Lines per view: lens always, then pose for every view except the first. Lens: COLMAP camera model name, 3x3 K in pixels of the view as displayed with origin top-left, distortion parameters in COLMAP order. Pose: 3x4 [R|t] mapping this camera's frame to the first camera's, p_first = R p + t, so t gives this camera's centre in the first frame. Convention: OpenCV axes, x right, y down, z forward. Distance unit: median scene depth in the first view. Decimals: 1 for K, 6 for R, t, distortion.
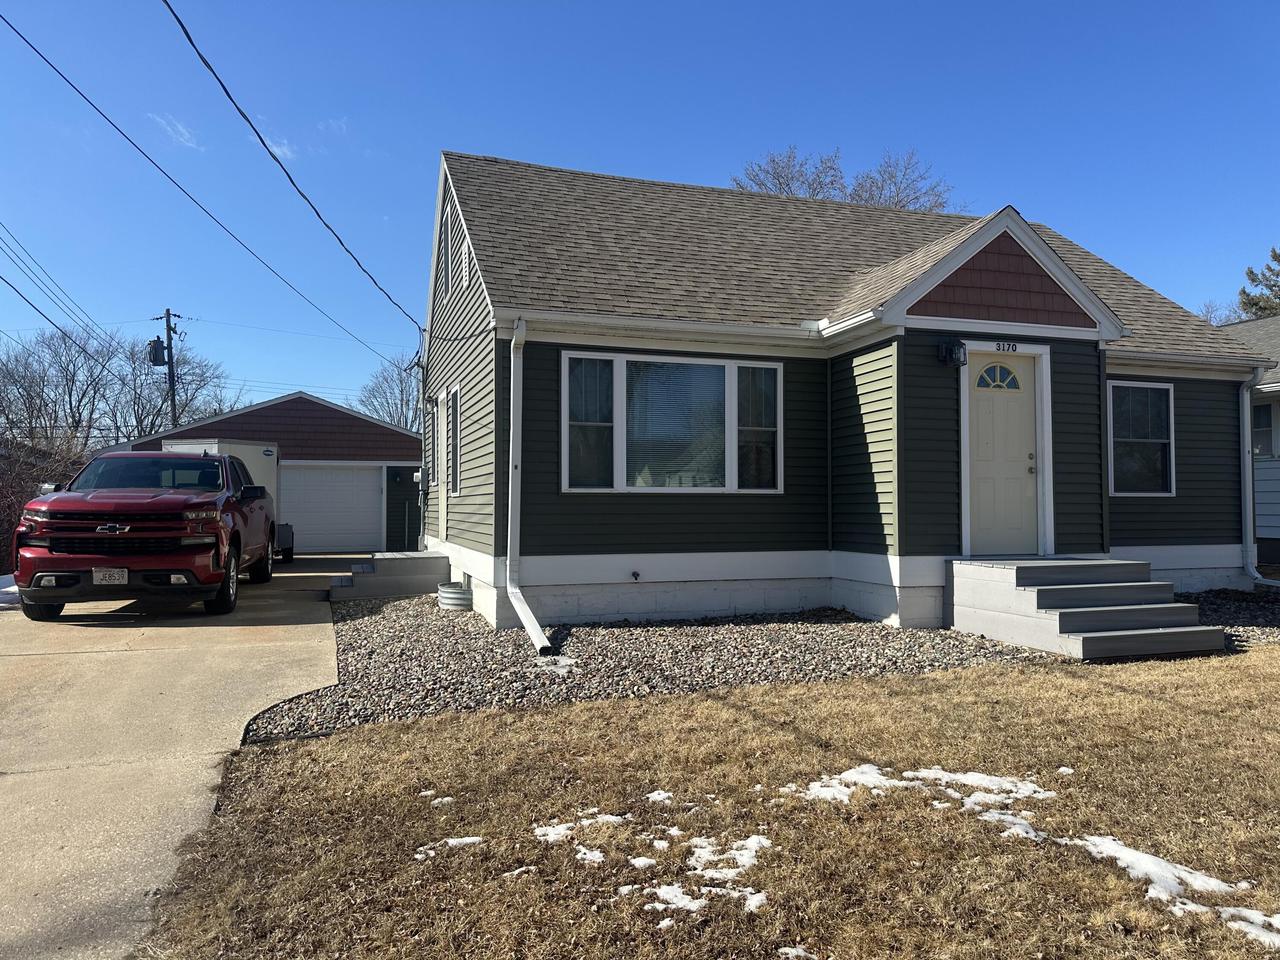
lens RADIAL K [[904.0, 0, 638.0], [0, 904.0, 482.3], [0, 0, 1]] dist [0.205252, -0.403065]
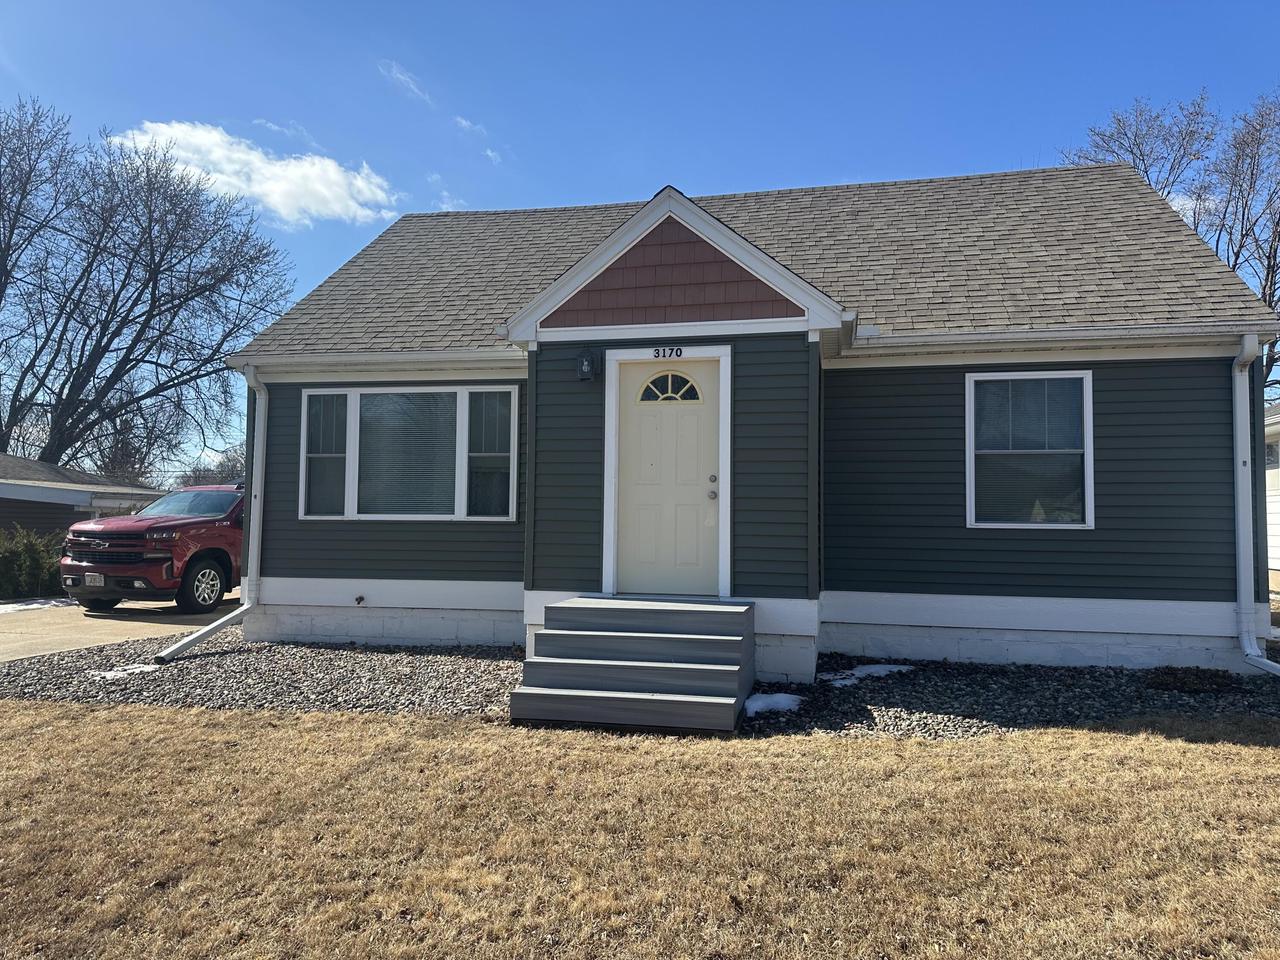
lens RADIAL K [[904.0, 0, 638.0], [0, 904.0, 482.3], [0, 0, 1]] dist [0.205252, -0.403065]
pose [[0.850807, -0.016250, -0.525227, 0.801040], [0.001780, 0.999605, -0.028044, -0.001502], [0.525475, 0.022925, 0.850500, 0.262691]]
